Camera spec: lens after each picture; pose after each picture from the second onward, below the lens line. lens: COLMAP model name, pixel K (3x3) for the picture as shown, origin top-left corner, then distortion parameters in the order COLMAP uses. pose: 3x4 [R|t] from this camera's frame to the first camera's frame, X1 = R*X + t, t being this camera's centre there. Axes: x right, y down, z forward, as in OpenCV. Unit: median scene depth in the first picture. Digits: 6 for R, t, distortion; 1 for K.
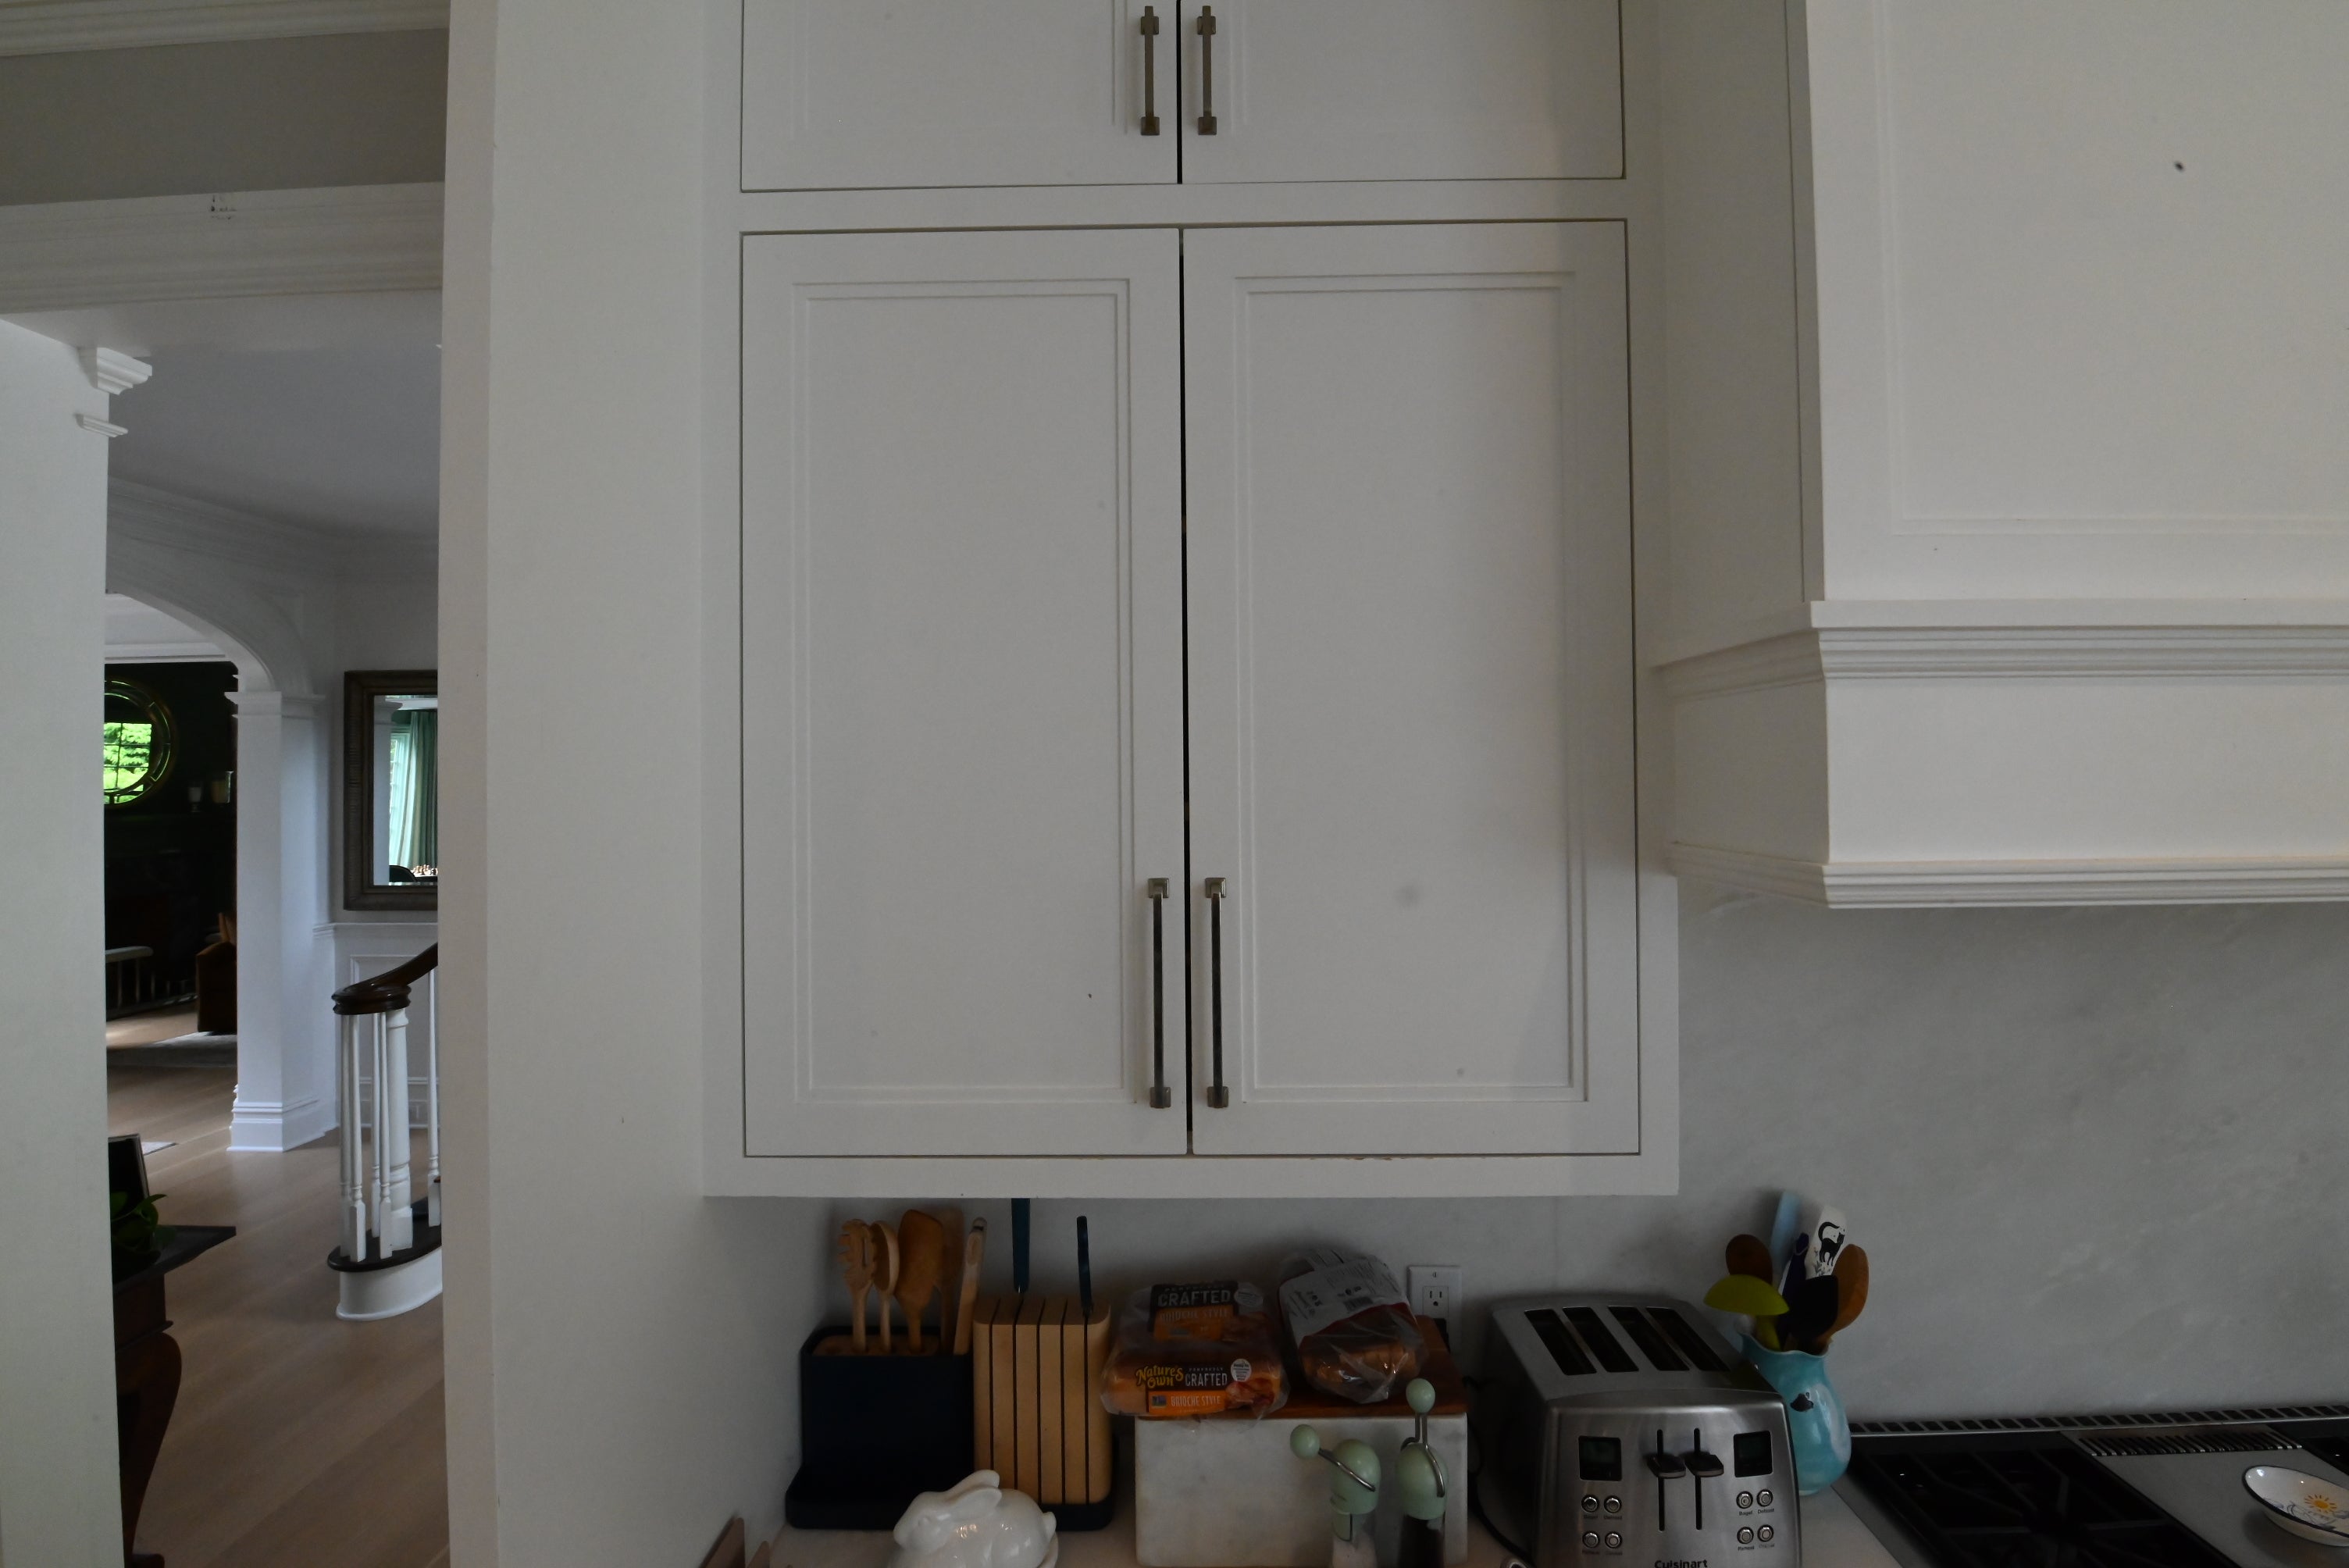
lens RADIAL K [[990.9, 0, 1178.4], [0, 990.9, 775.1], [0, 0, 1]] dist [-0.017972, -0.004172]
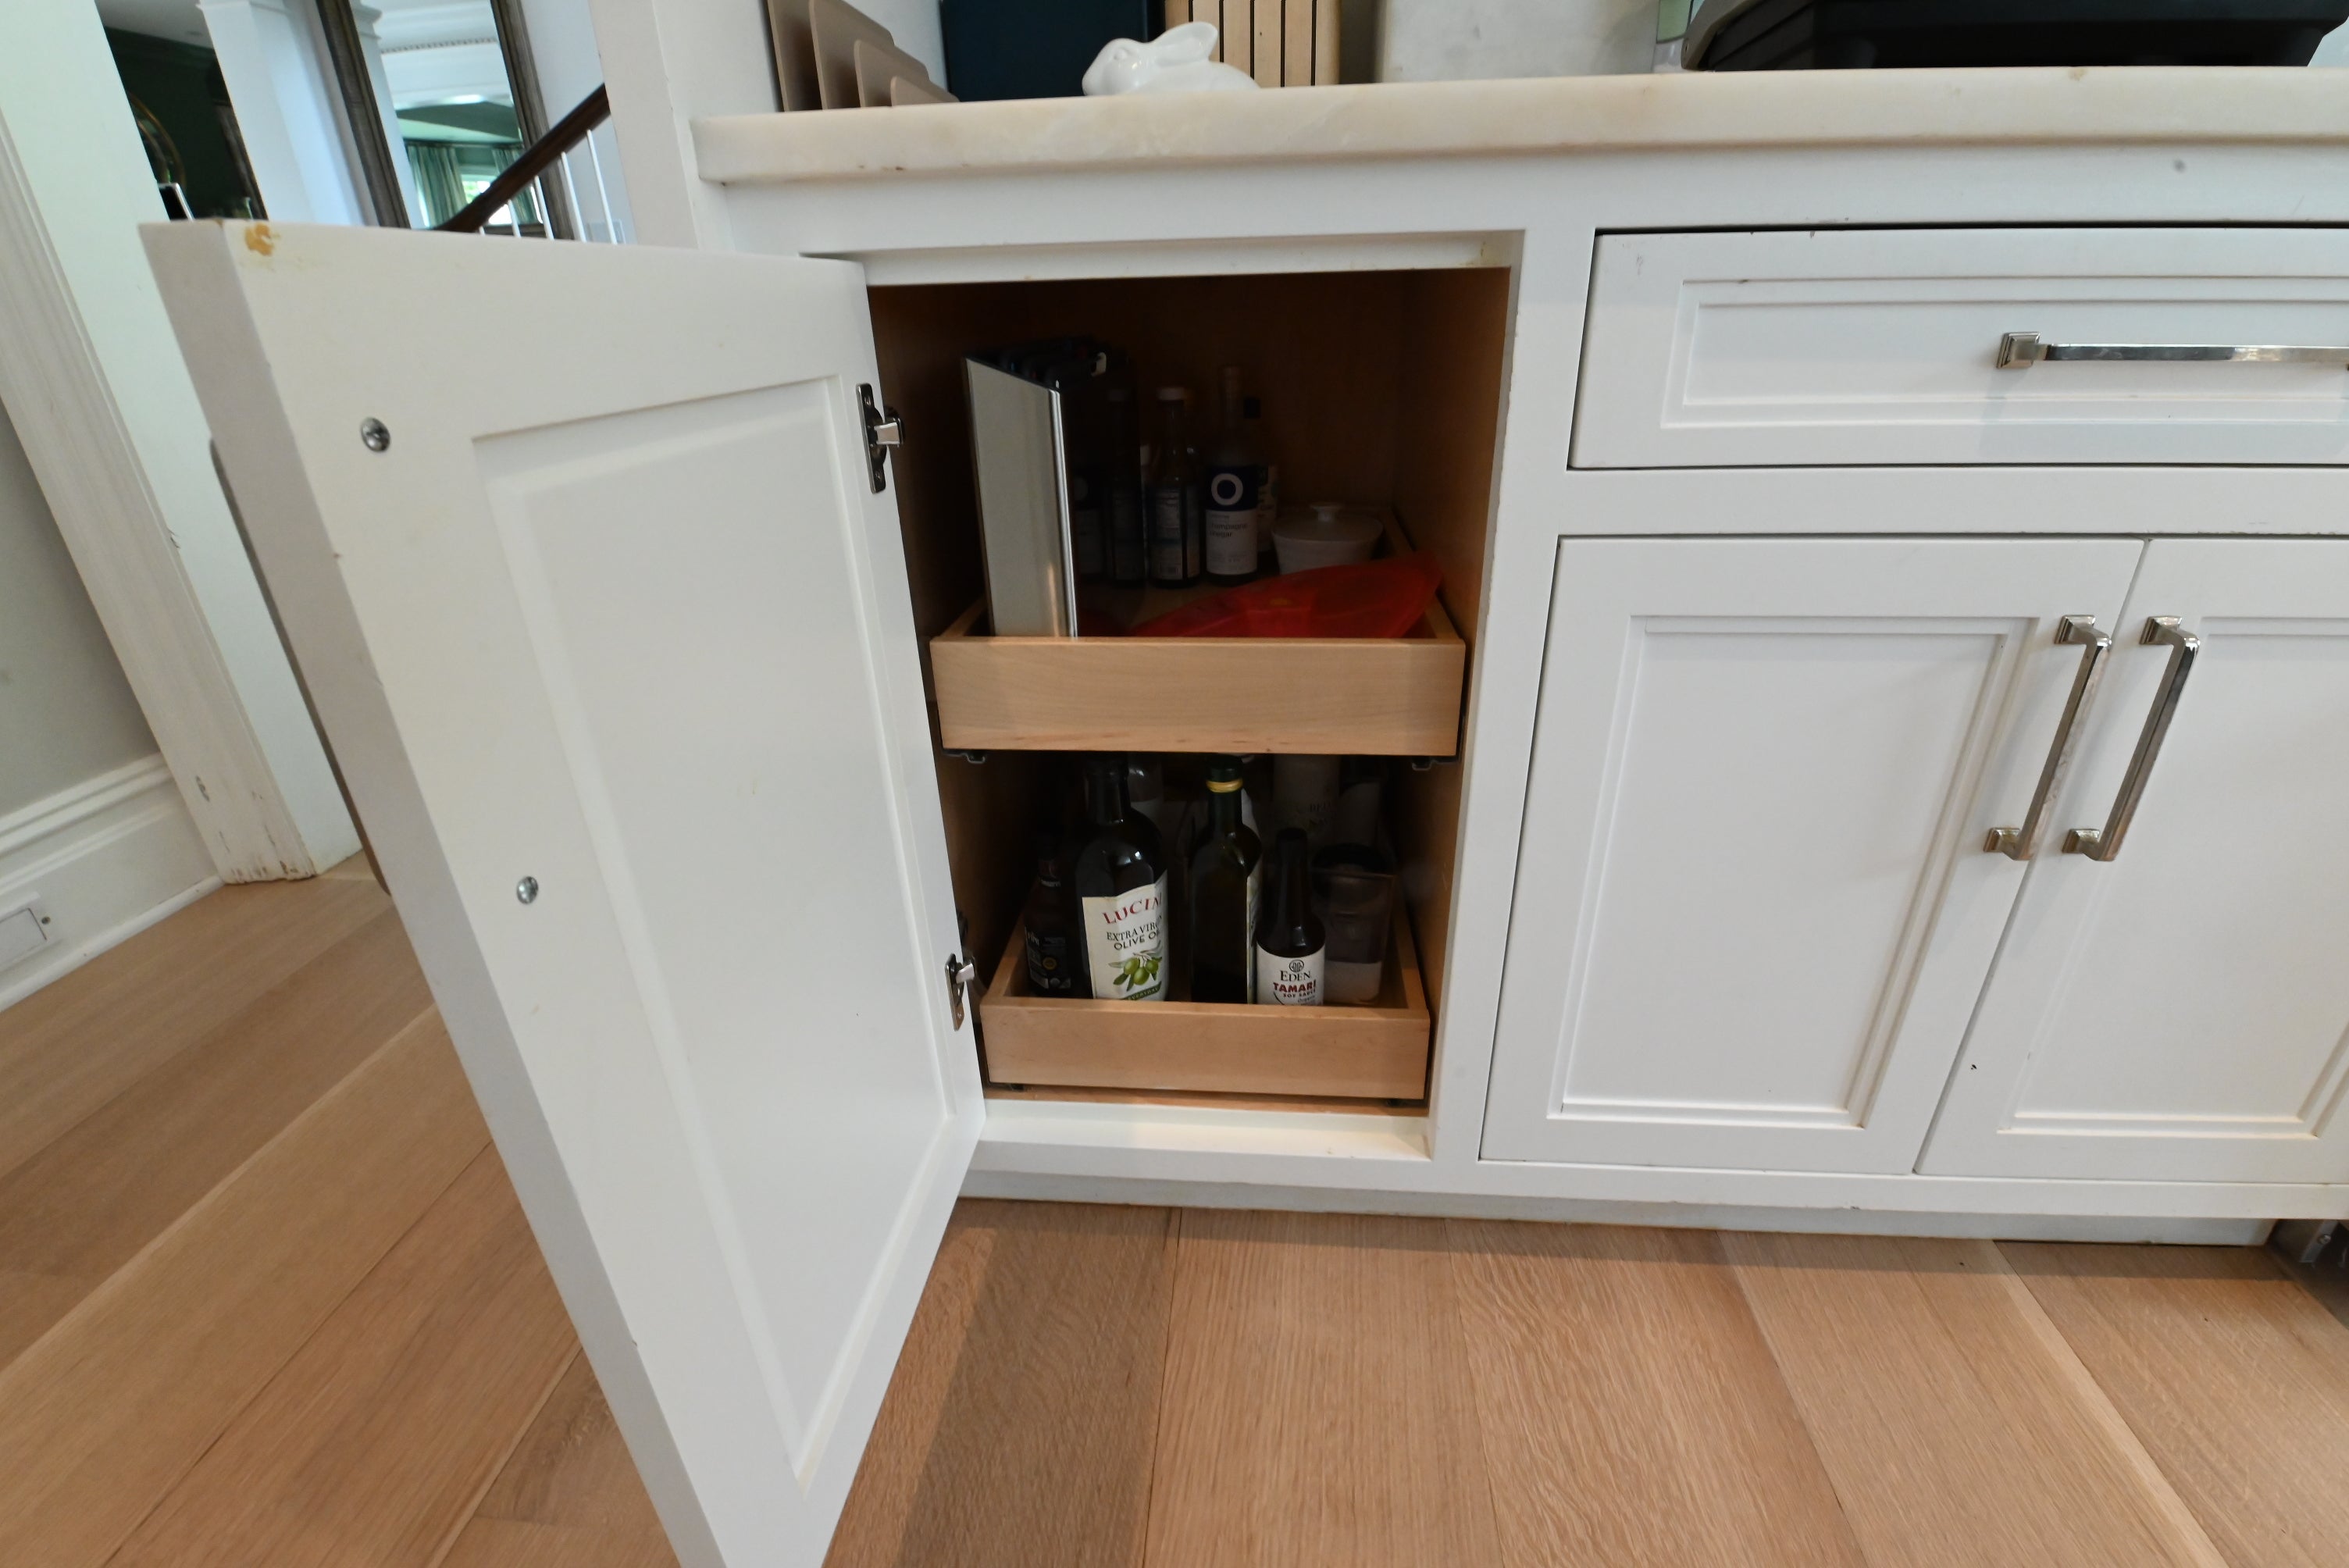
lens RADIAL K [[990.9, 0, 1189.5], [0, 990.9, 750.5], [0, 0, 1]] dist [-0.017972, -0.004172]
pose [[0.997853, 0.007468, -0.065072, -0.144230], [0.020519, 0.907827, 0.418843, 0.901991], [0.062202, -0.419279, 0.905724, 0.059358]]
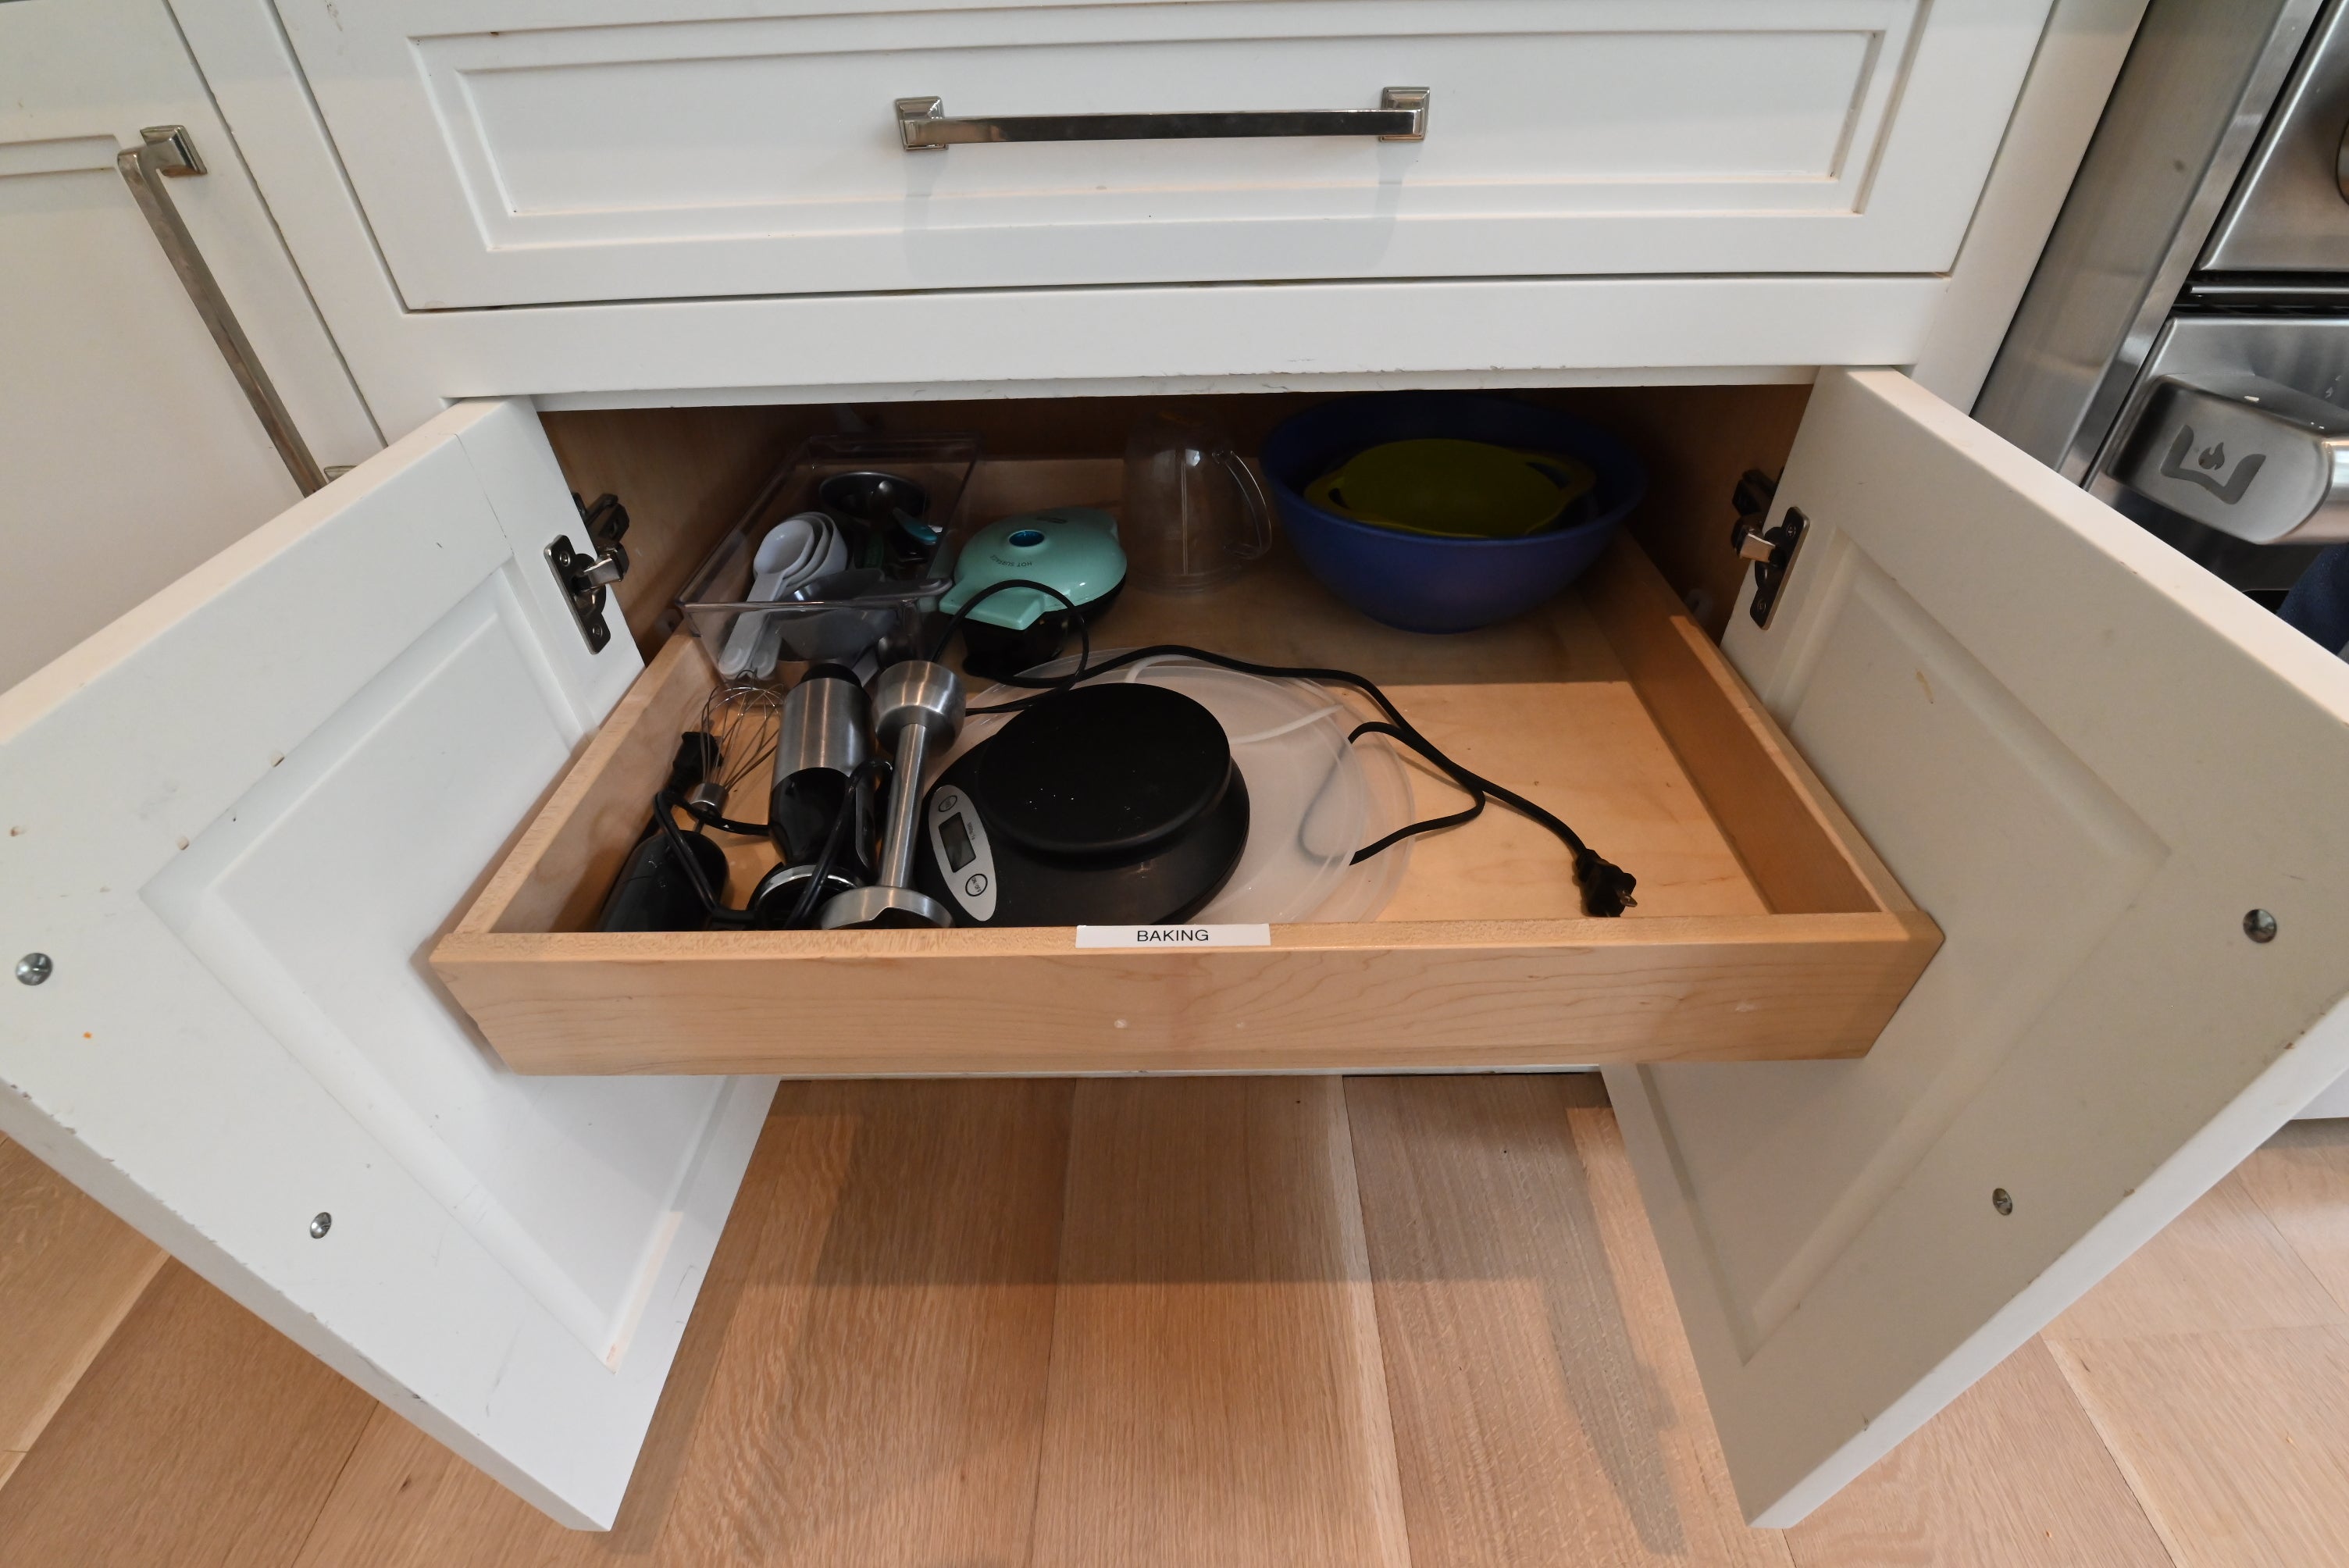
lens RADIAL K [[990.9, 0, 1183.8], [0, 990.9, 752.2], [0, 0, 1]] dist [-0.017972, -0.004172]
pose [[0.999673, -0.023889, 0.009081, 0.362839], [0.012797, 0.775448, 0.631282, 0.884192], [-0.022123, -0.630960, 0.775500, 0.198264]]
